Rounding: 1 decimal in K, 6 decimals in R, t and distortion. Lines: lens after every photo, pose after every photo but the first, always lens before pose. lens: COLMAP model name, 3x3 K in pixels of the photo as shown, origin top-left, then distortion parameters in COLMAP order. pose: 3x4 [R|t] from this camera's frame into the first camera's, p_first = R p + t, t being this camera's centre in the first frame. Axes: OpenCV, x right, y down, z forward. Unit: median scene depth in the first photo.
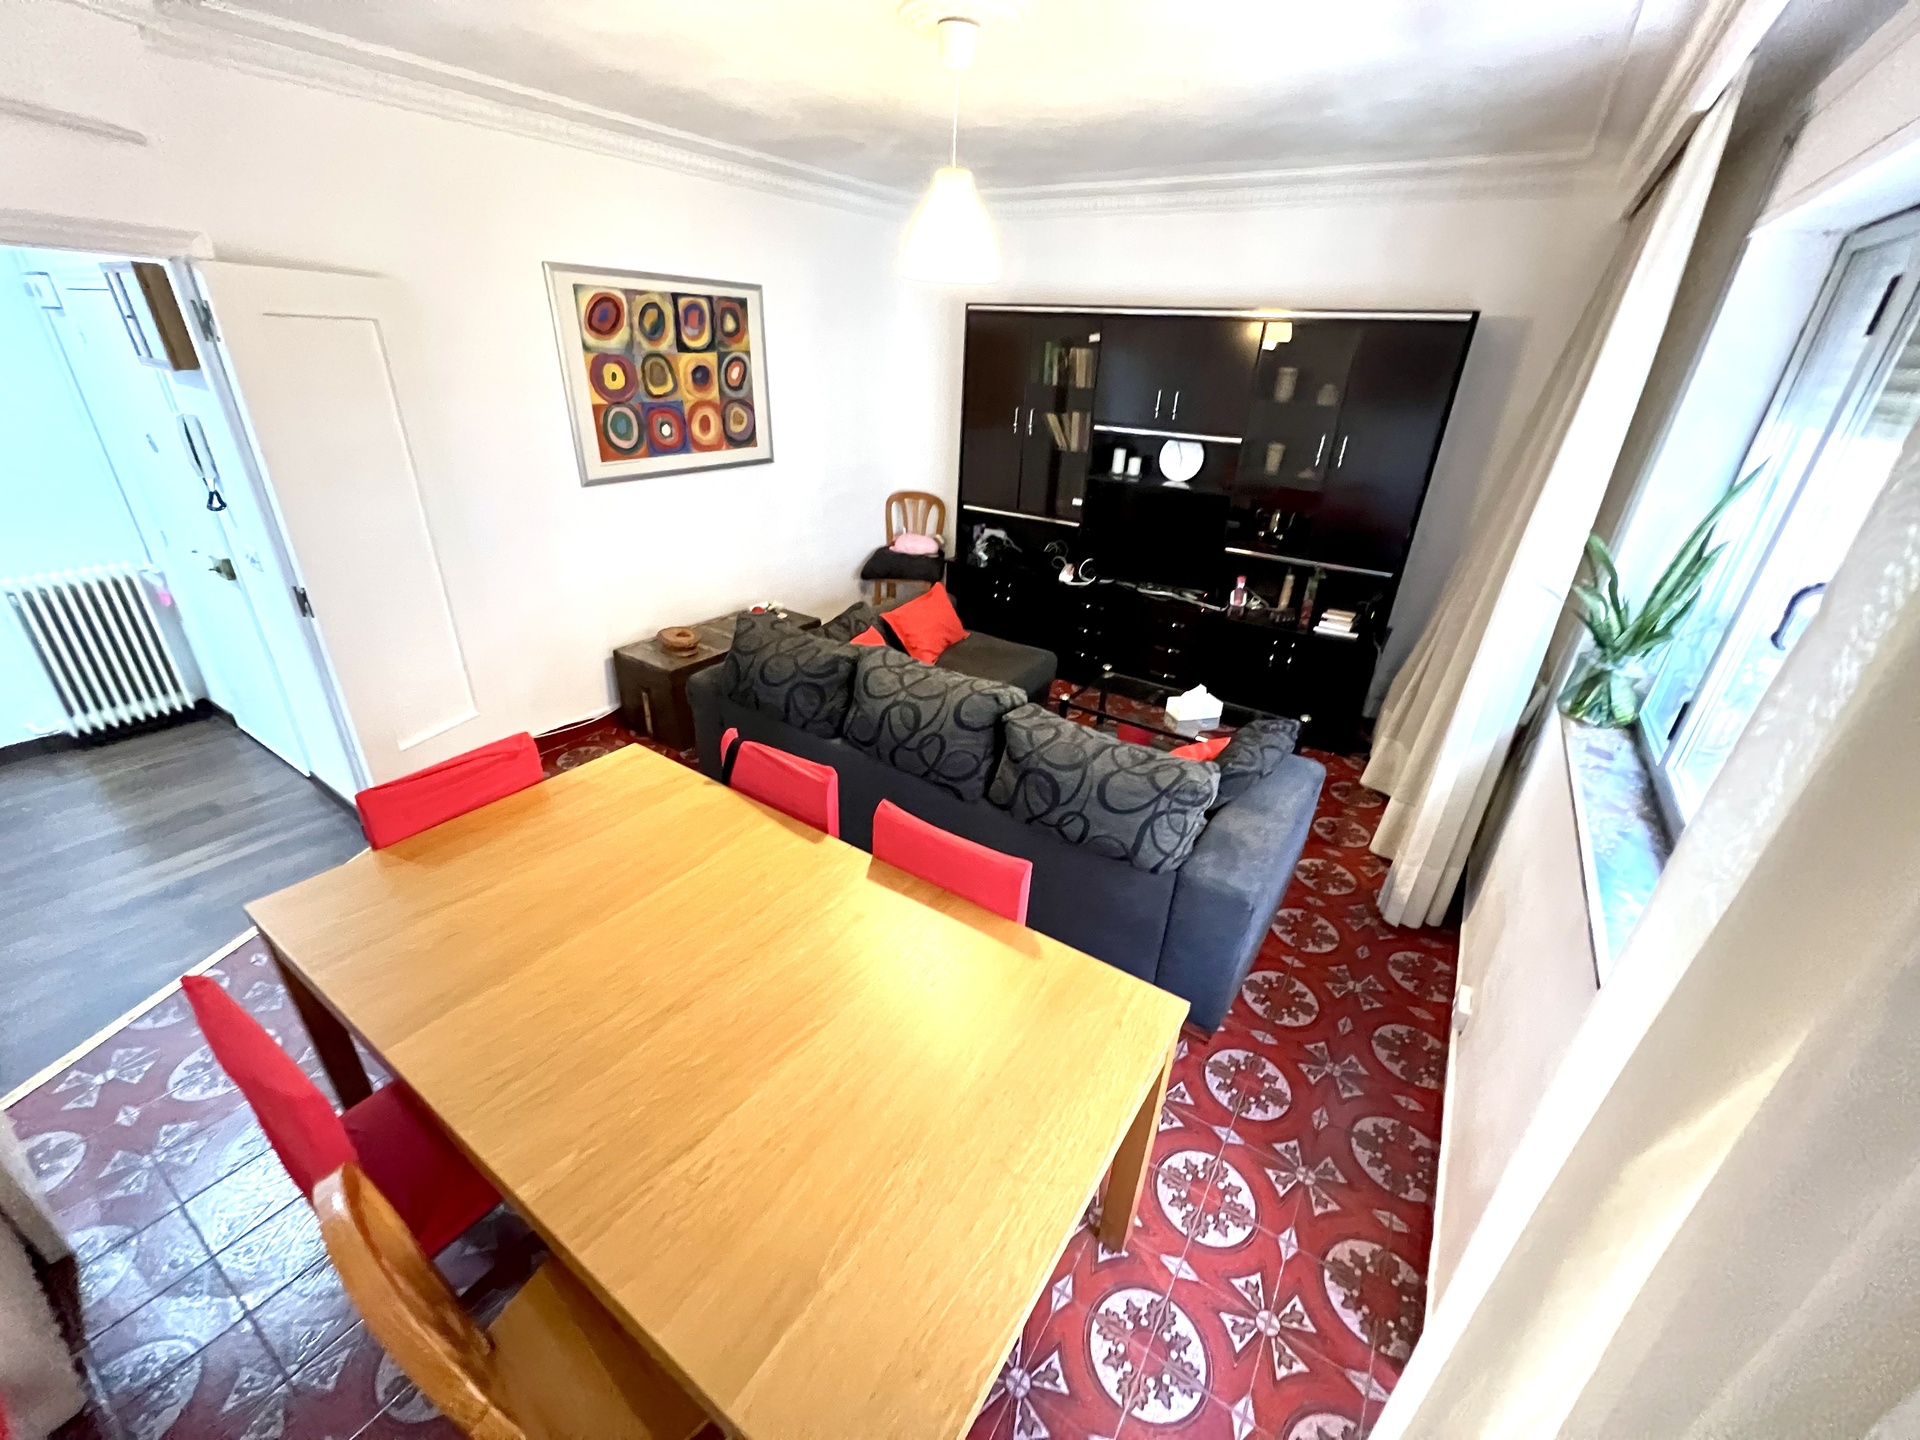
lens RADIAL K [[769.9, 0, 960.0], [0, 769.9, 720.0], [0, 0, 1]] dist [0.000402, -0.000048]
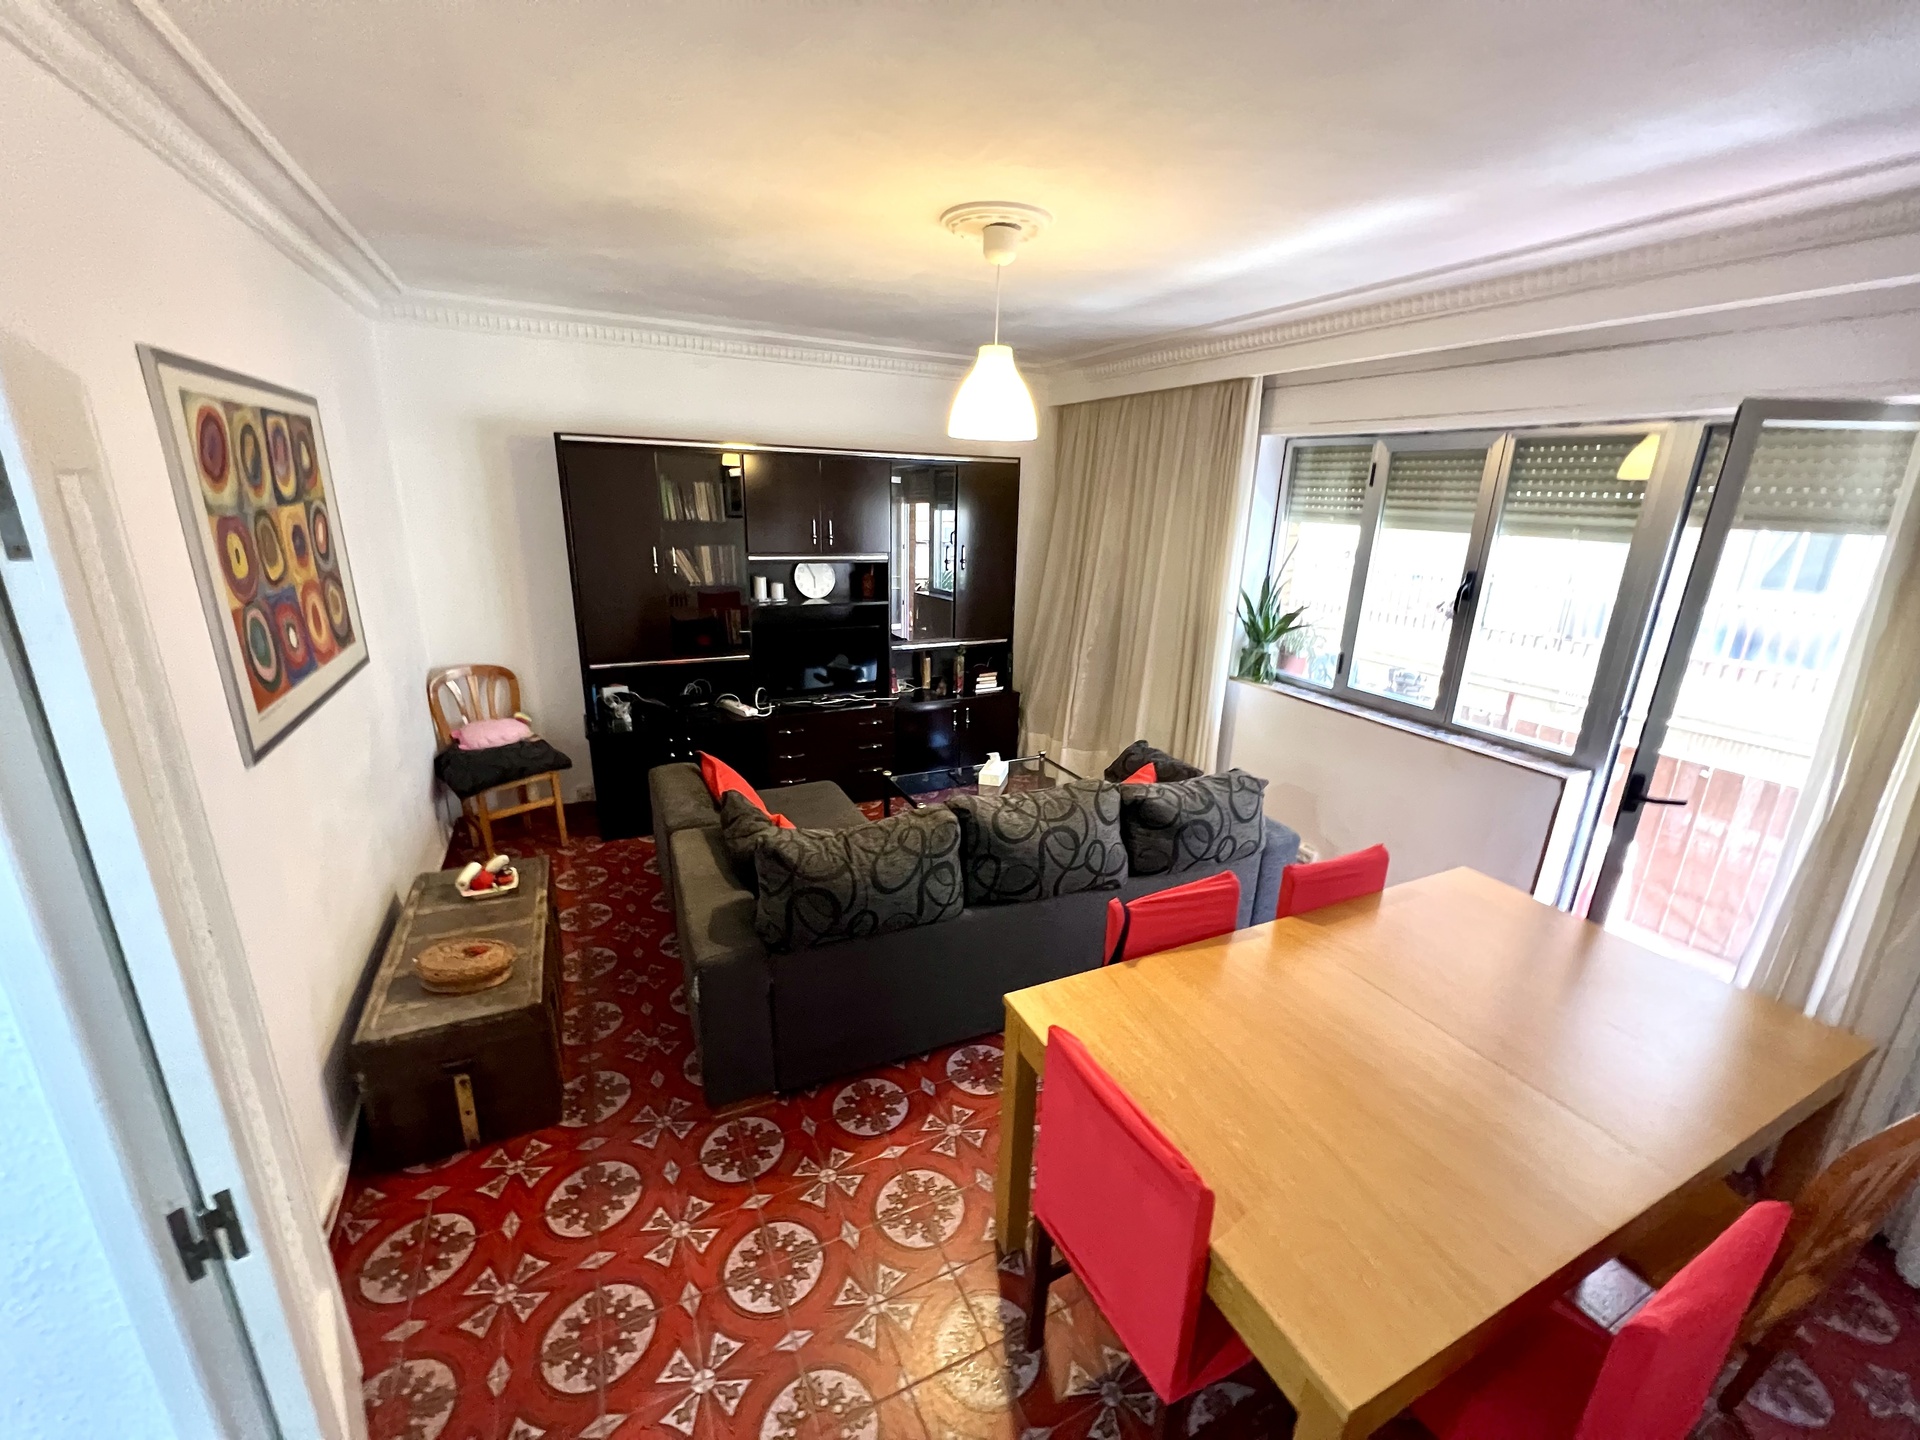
lens RADIAL K [[769.9, 0, 960.0], [0, 769.9, 720.0], [0, 0, 1]] dist [0.000402, -0.000048]
pose [[0.511239, -0.269901, 0.815958, -0.594023], [0.369797, 0.926110, 0.074639, -0.178287], [-0.775812, 0.263581, 0.573272, 0.307853]]
